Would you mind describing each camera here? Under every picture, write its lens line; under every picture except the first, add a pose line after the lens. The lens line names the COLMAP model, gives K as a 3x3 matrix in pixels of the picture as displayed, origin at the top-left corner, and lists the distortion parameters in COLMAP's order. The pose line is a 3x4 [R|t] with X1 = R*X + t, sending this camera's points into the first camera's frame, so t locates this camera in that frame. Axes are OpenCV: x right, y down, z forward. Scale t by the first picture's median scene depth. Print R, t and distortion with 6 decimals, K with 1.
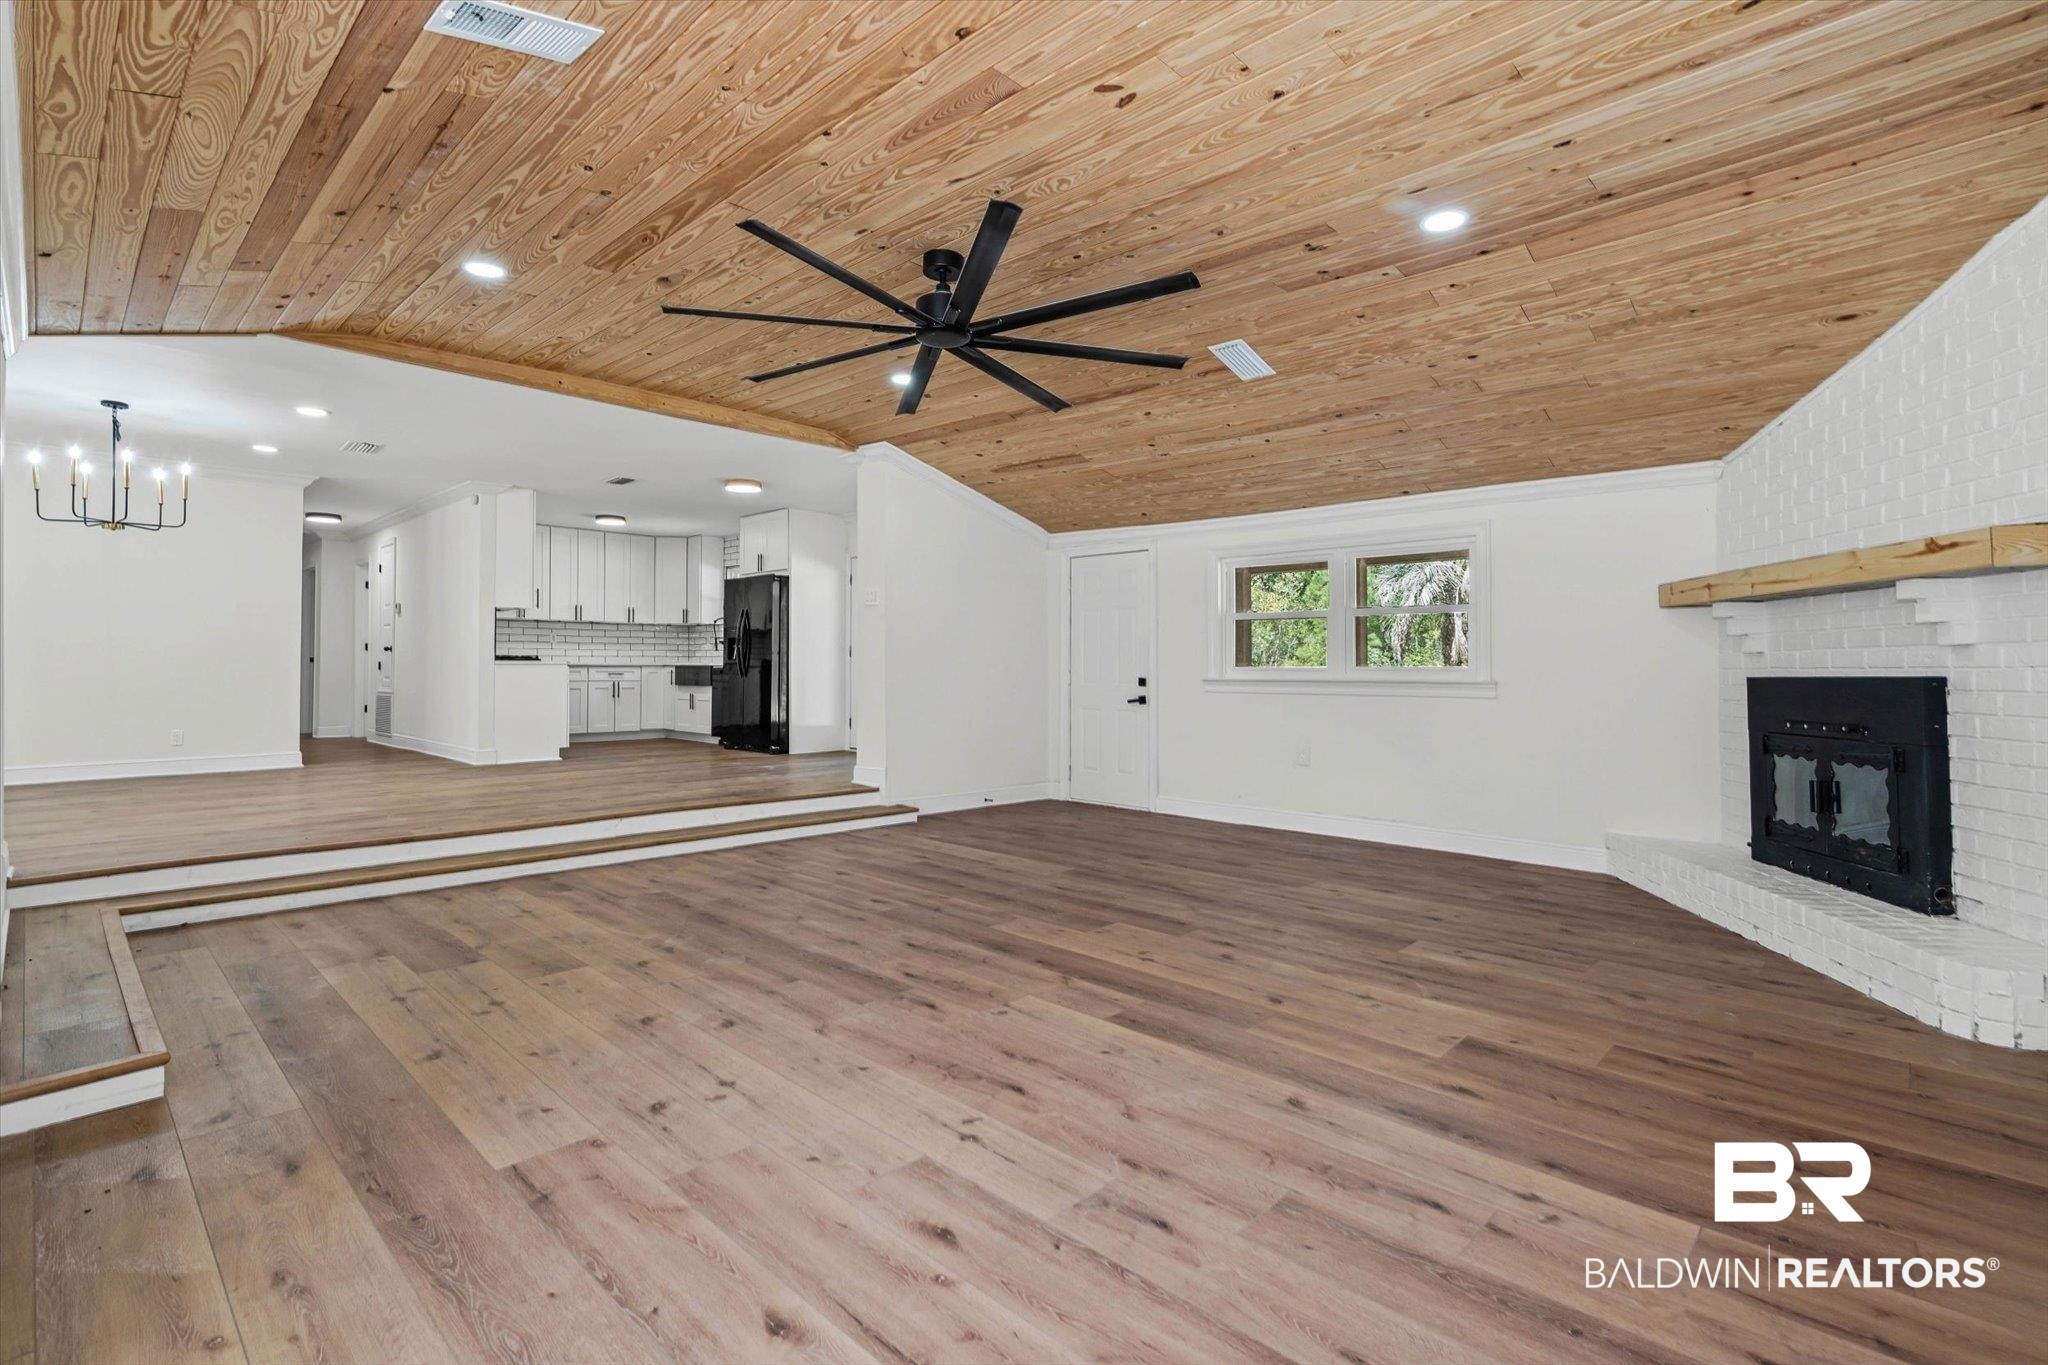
lens RADIAL K [[941.5, 0, 1030.7], [0, 941.5, 661.5], [0, 0, 1]] dist [-0.001185, 0.001305]
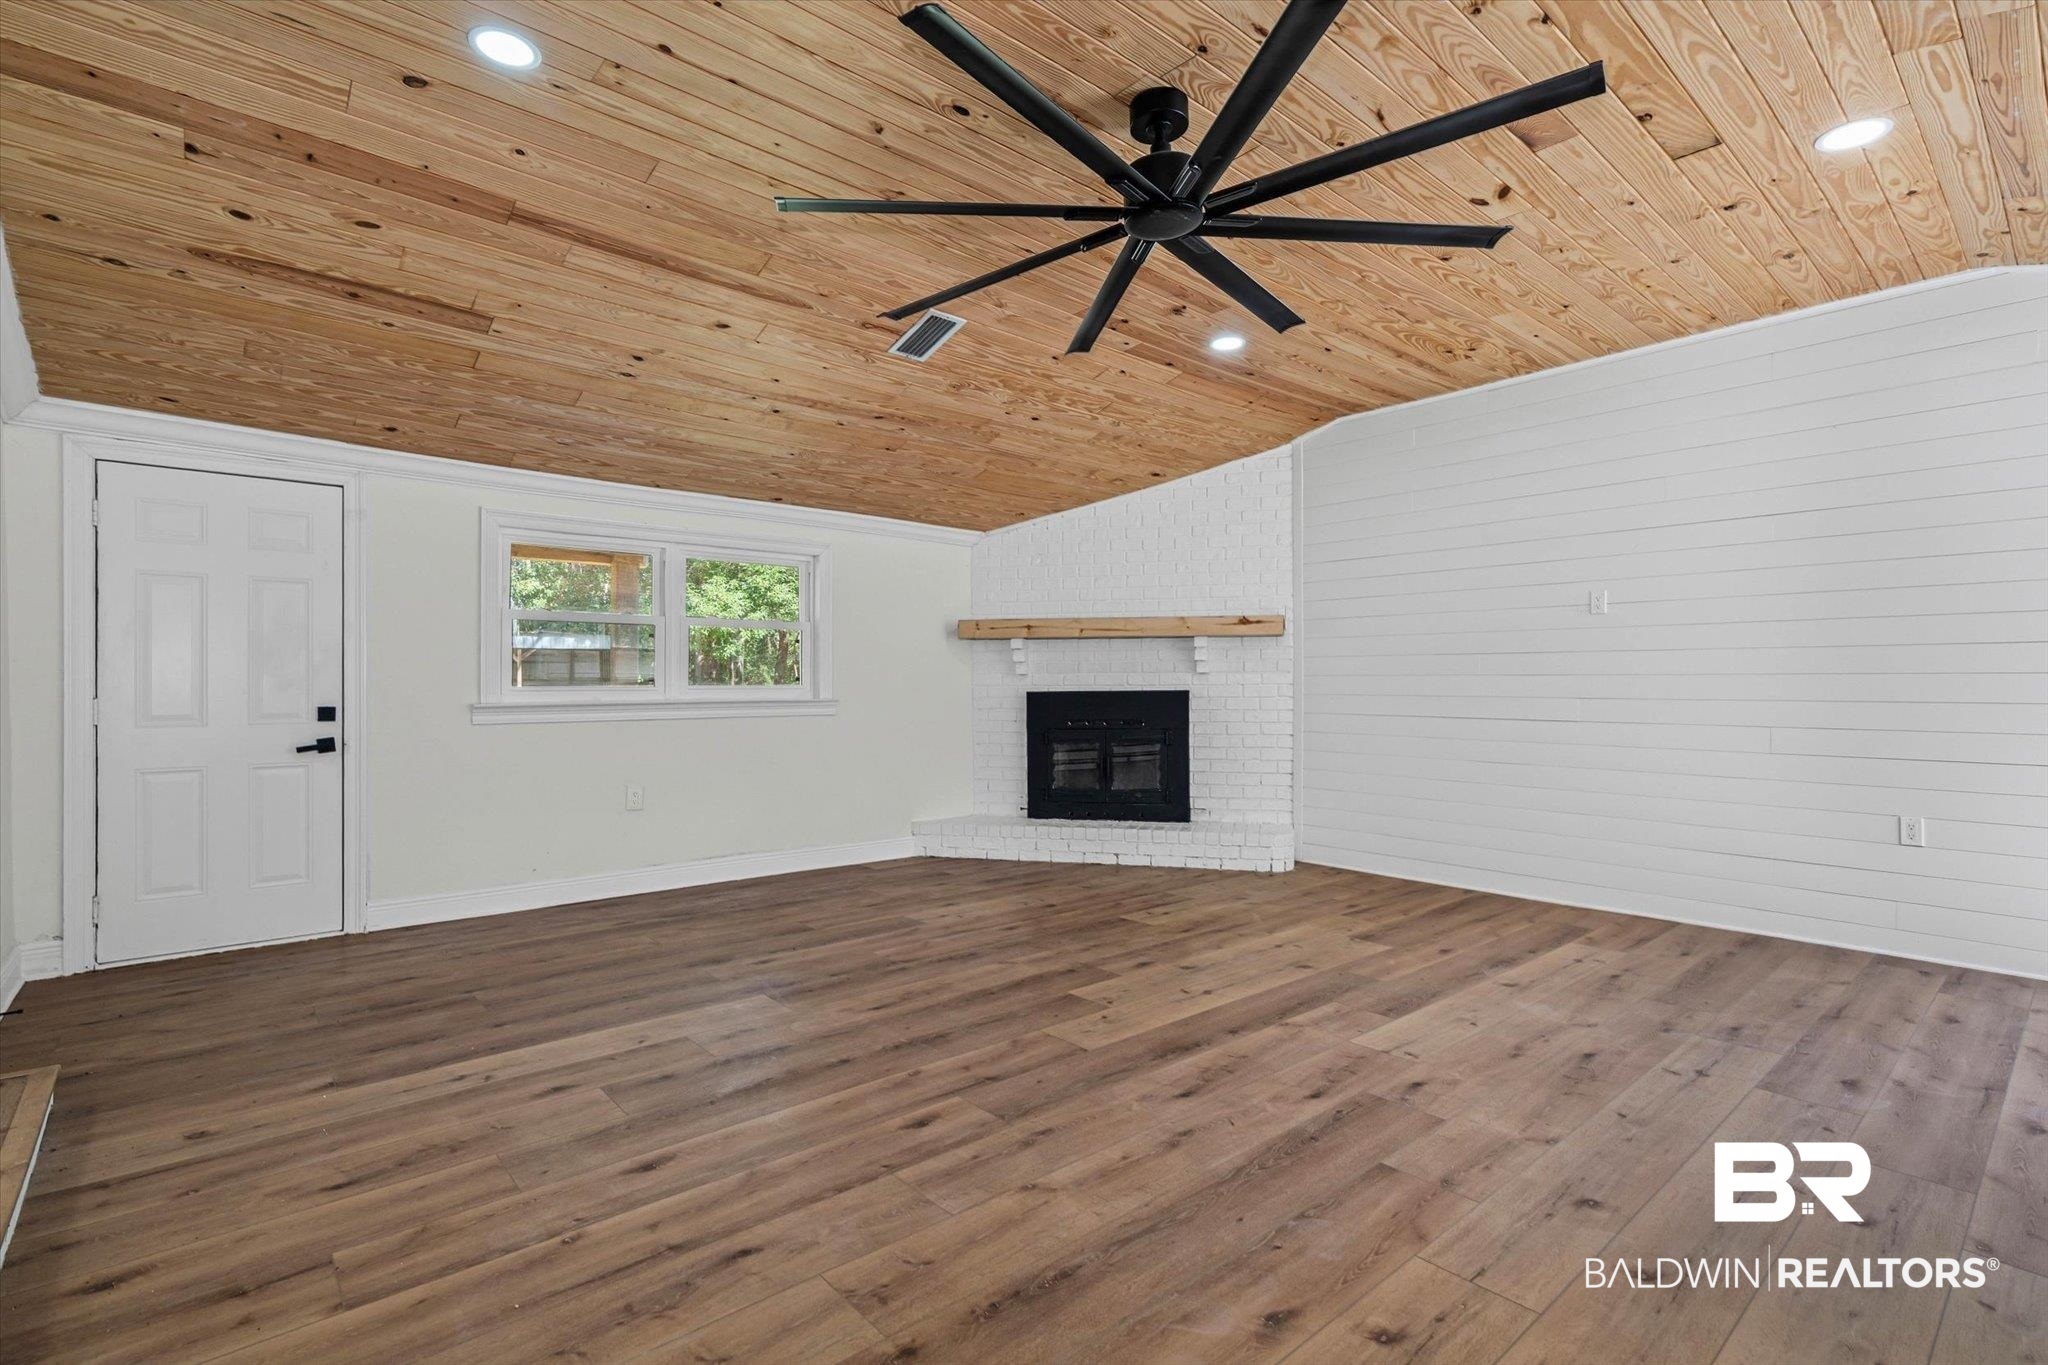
lens RADIAL K [[941.5, 0, 1035.0], [0, 941.5, 694.1], [0, 0, 1]] dist [-0.001185, 0.001305]
pose [[0.104733, -0.014645, 0.994393, -0.962469], [-0.005379, 0.999869, 0.015292, -0.002726], [-0.994486, -0.006951, 0.104641, 1.220749]]
